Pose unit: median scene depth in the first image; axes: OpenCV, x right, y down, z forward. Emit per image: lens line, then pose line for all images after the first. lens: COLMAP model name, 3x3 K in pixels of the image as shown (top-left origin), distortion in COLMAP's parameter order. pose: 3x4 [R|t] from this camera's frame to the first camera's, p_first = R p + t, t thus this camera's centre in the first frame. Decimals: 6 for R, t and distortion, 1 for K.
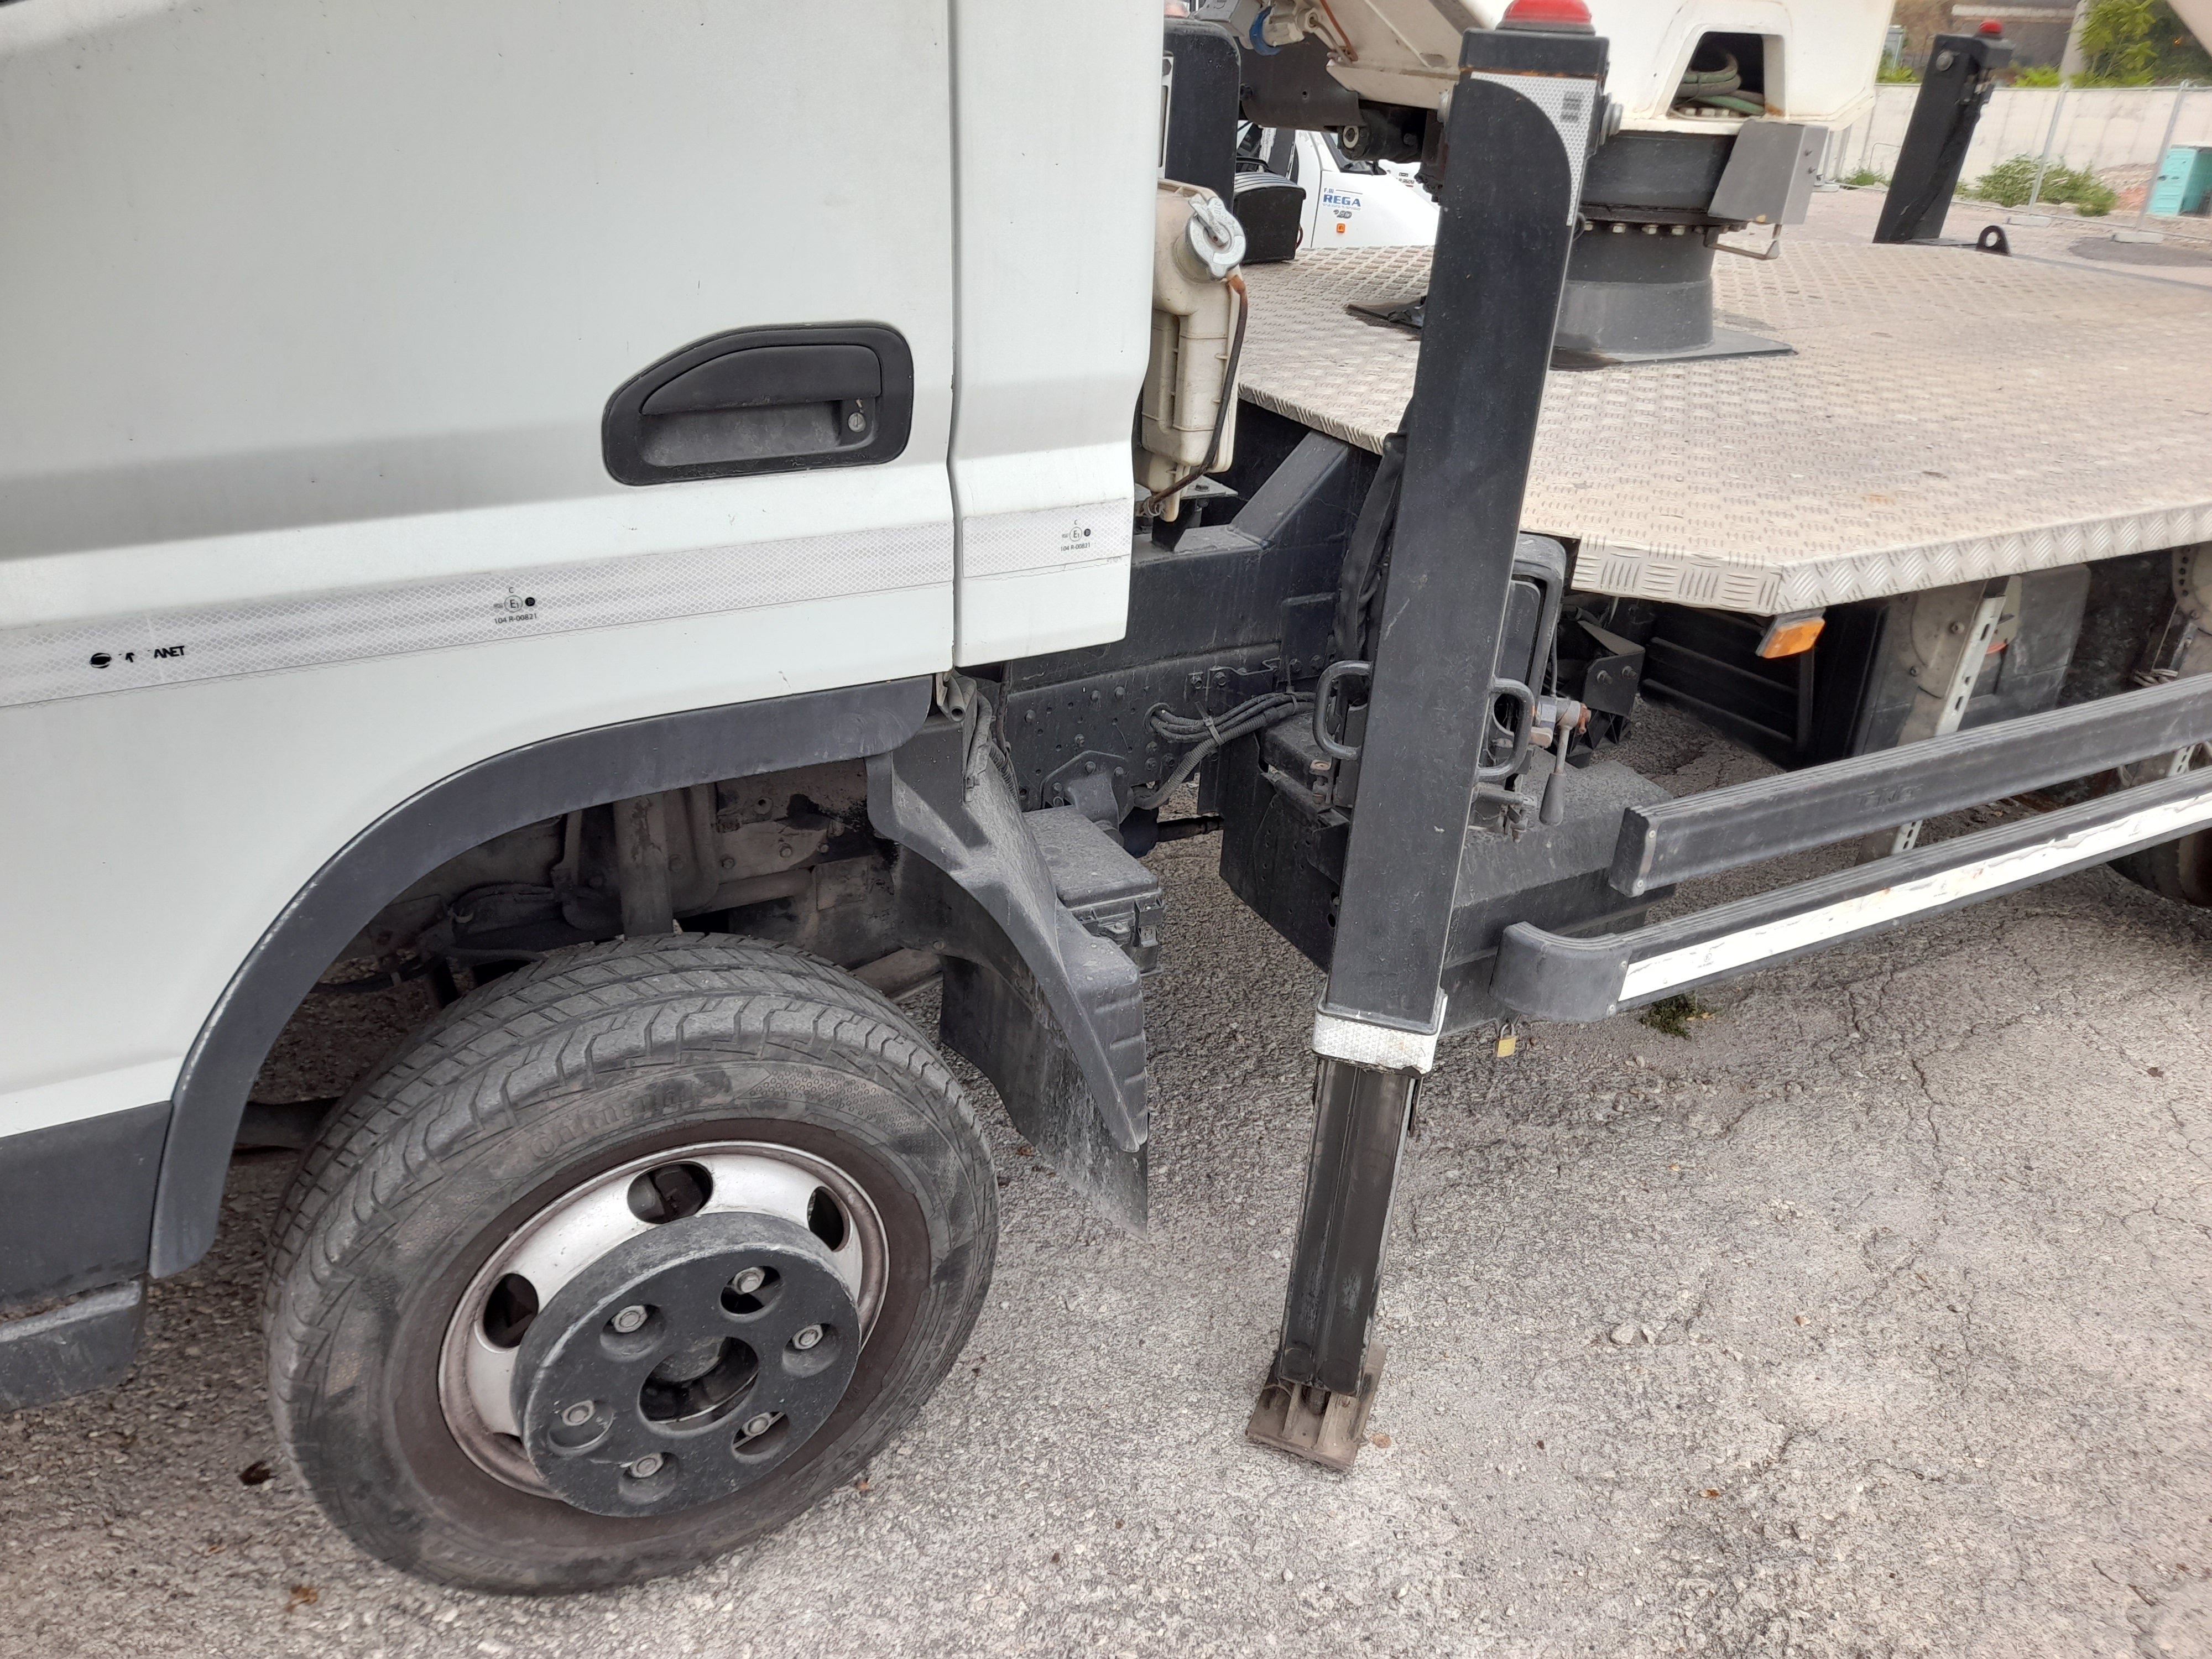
lens RADIAL K [[1618.2, 0, 1101.4], [0, 1618.2, 819.4], [0, 0, 1]] dist [0.044101, -0.042650]
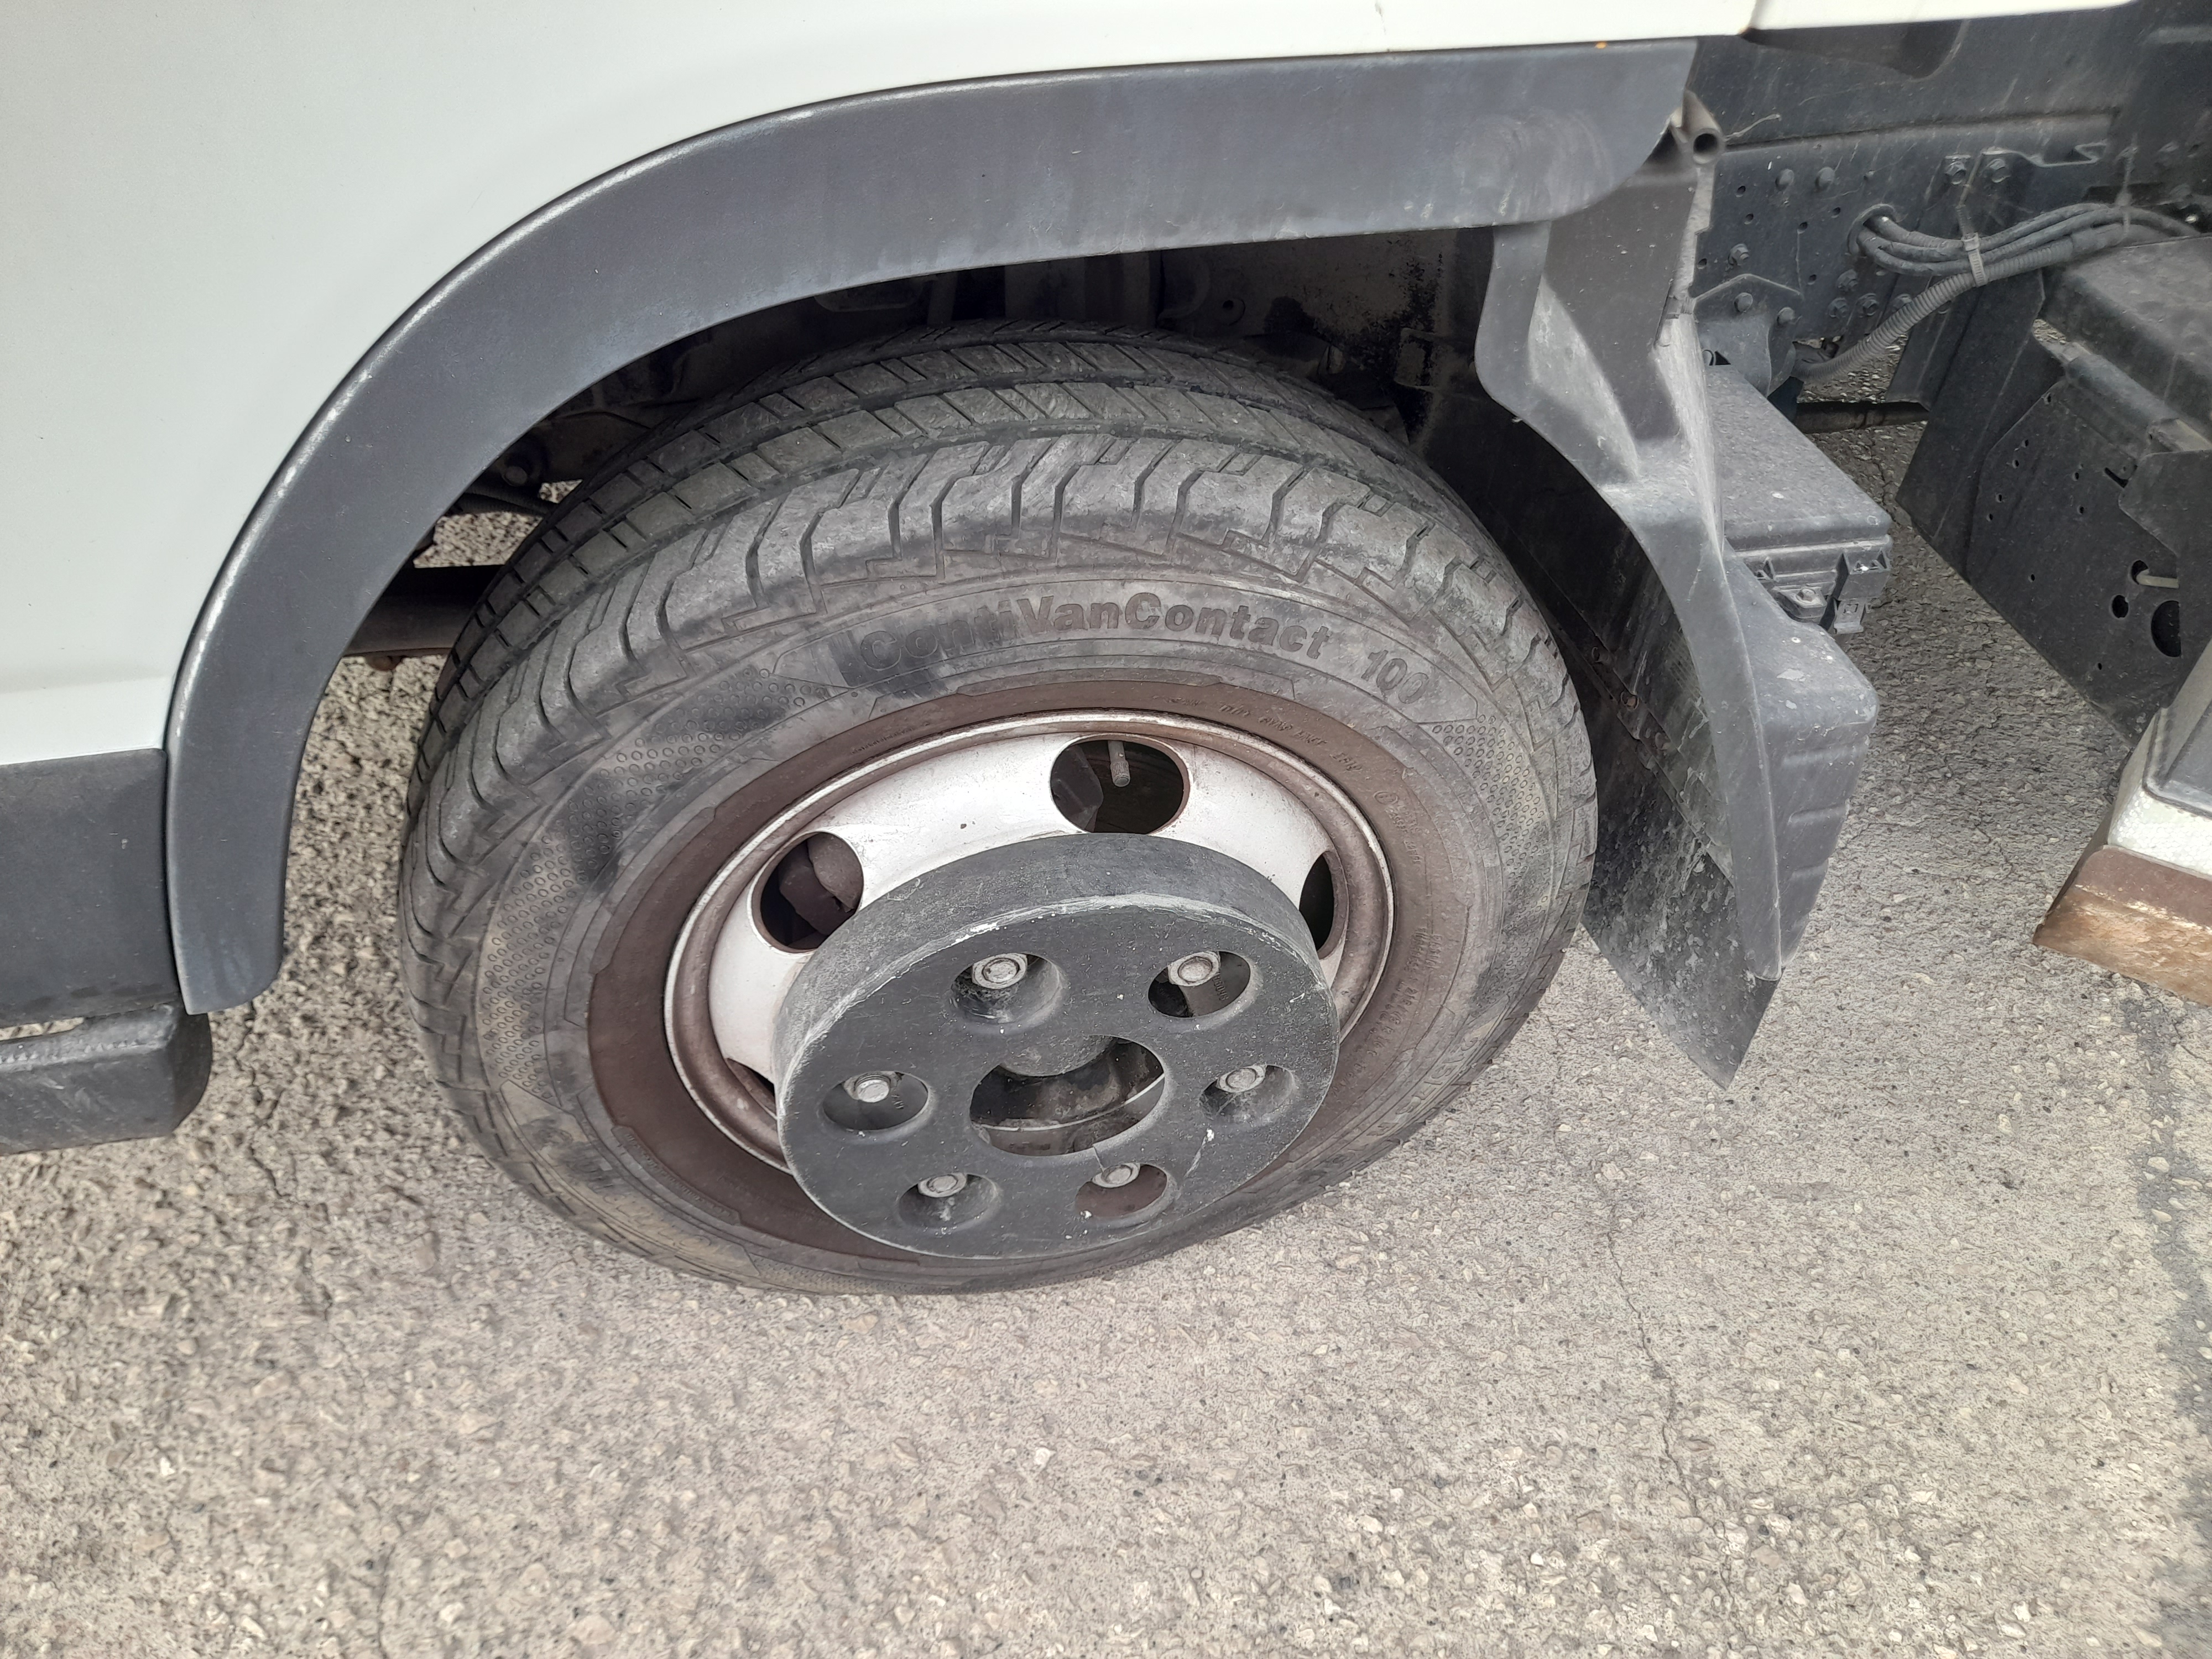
lens RADIAL K [[1618.2, 0, 1101.4], [0, 1618.2, 819.4], [0, 0, 1]] dist [0.044101, -0.042650]
pose [[0.964023, 0.174768, -0.200289, -0.103516], [-0.111047, 0.949362, 0.293904, -0.000844], [0.241512, -0.261089, 0.934615, 0.377328]]
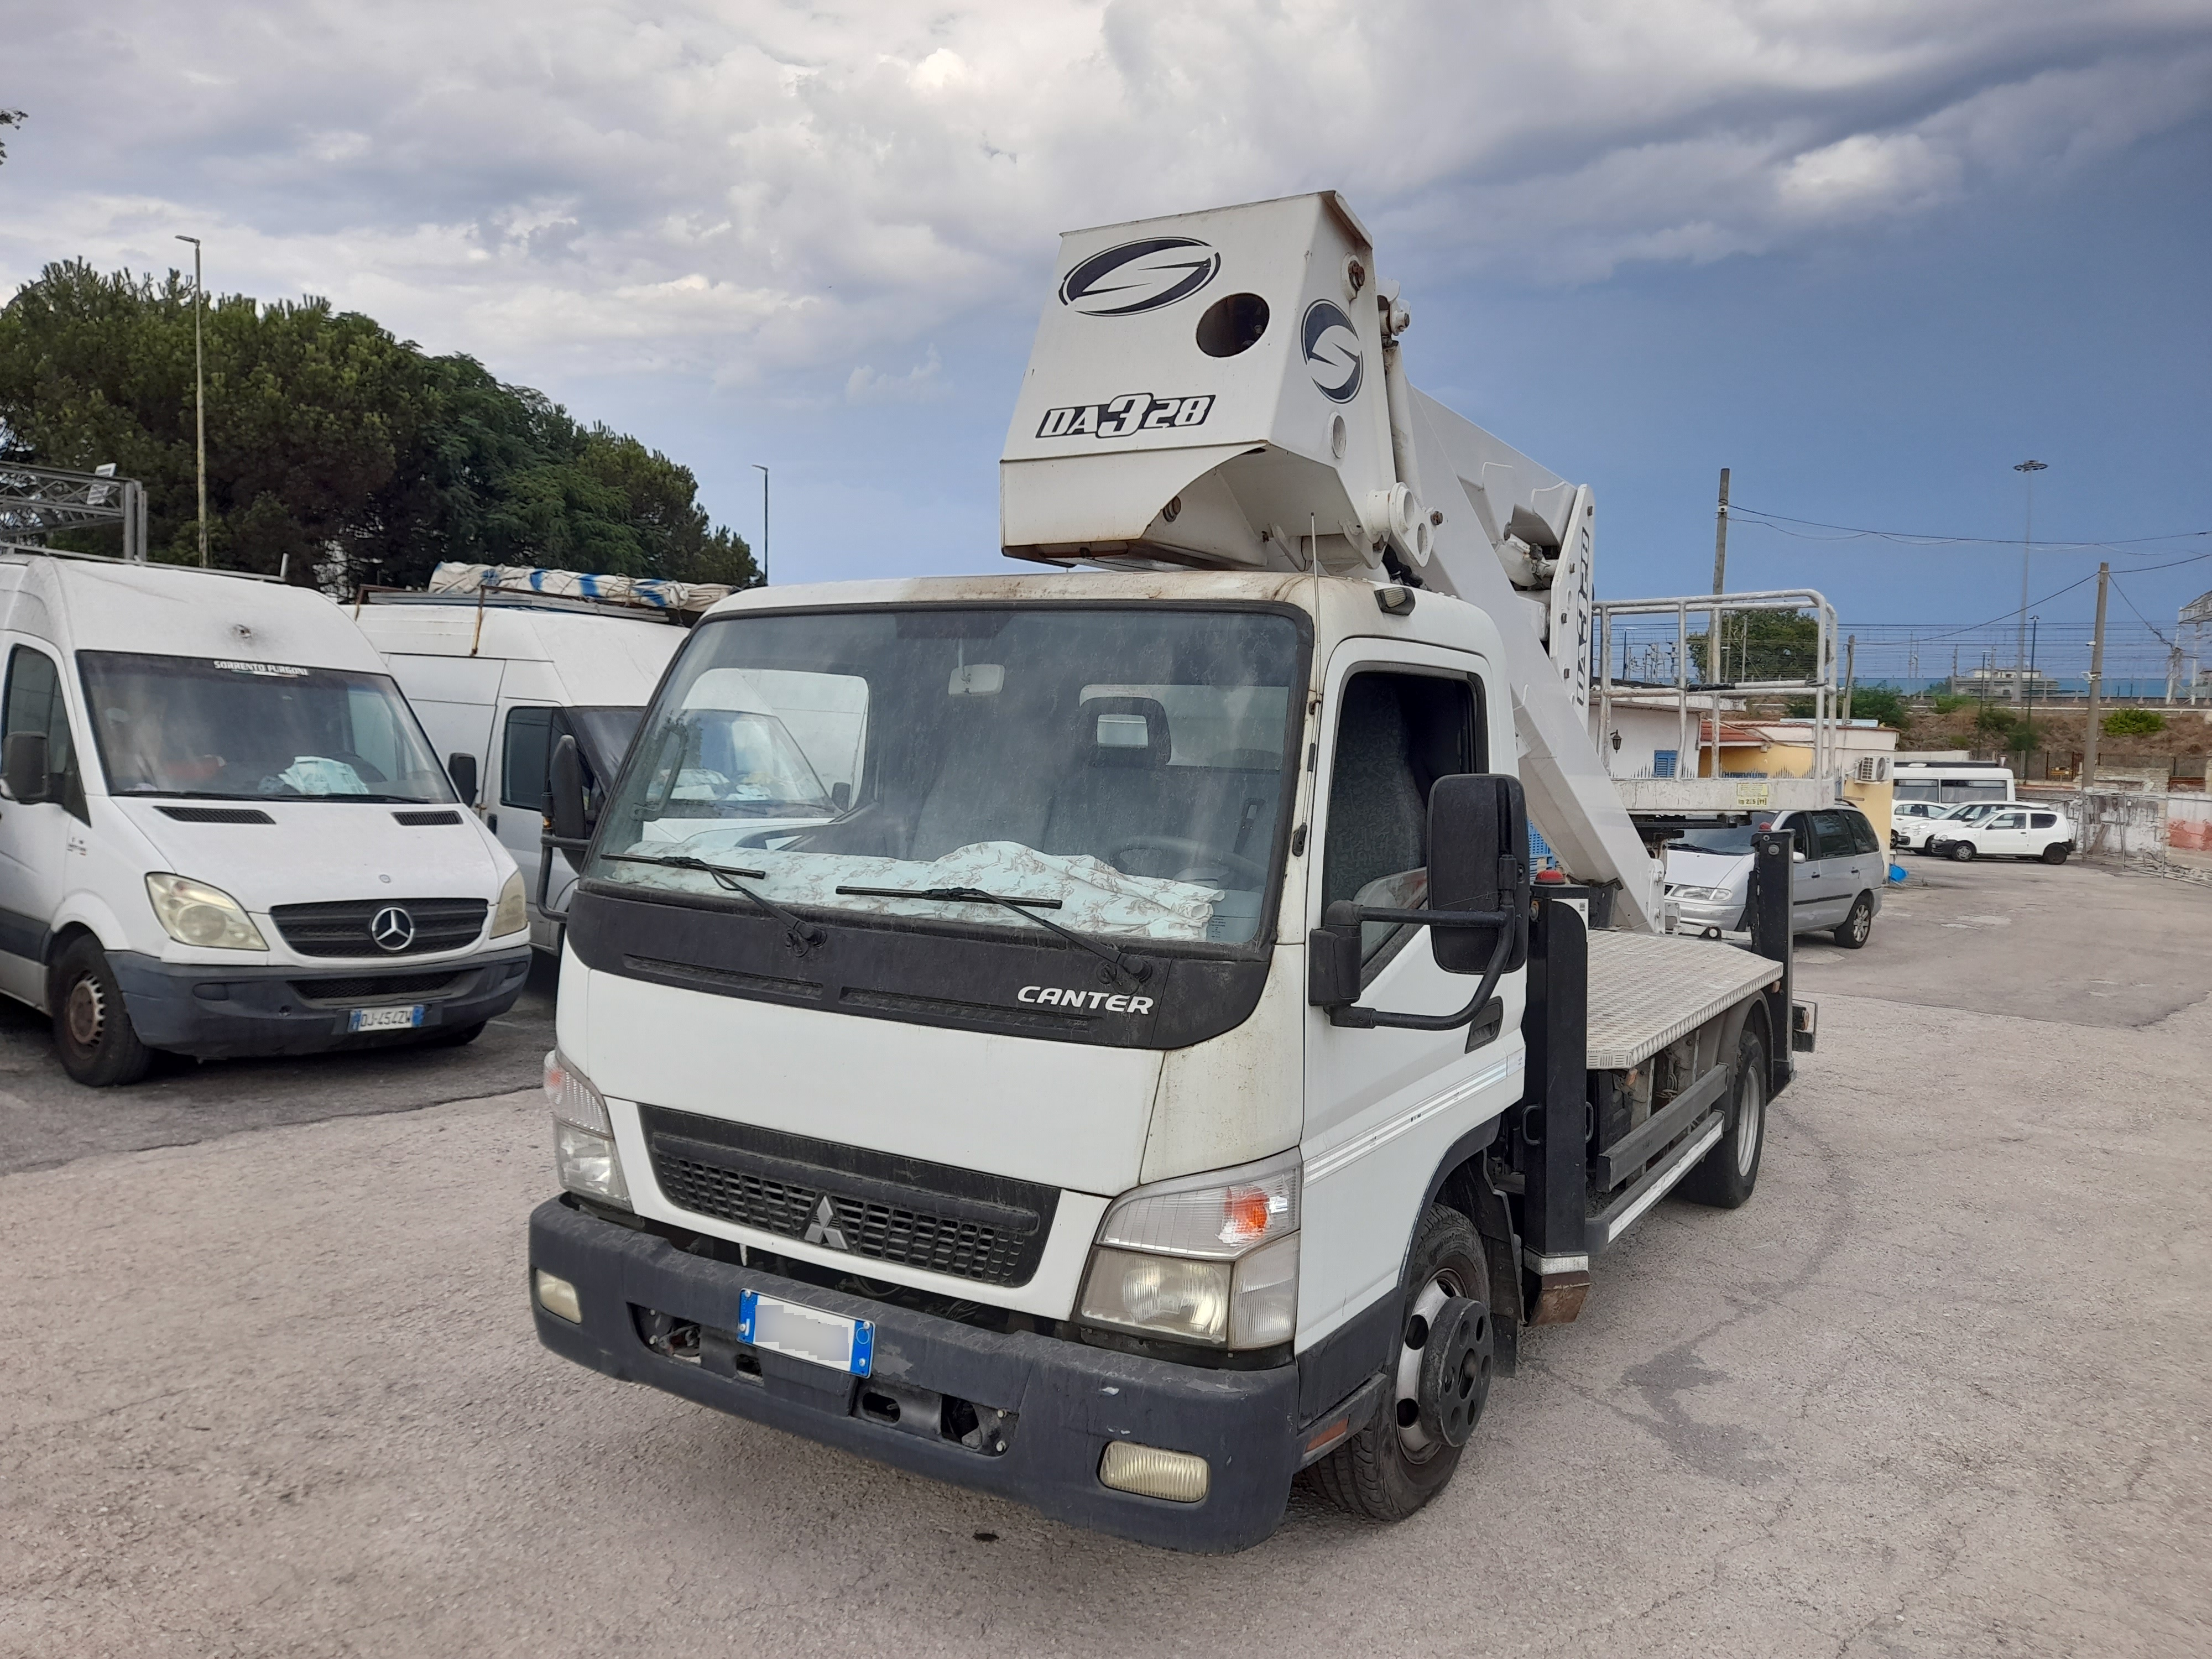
lens RADIAL K [[1619.4, 0, 1074.2], [0, 1619.4, 825.3], [0, 0, 1]] dist [0.072644, -0.001328]
pose [[0.877642, -0.061588, 0.475344, -1.583859], [0.236530, 0.918200, -0.317745, 0.138889], [-0.416891, 0.391299, 0.820418, -0.933177]]
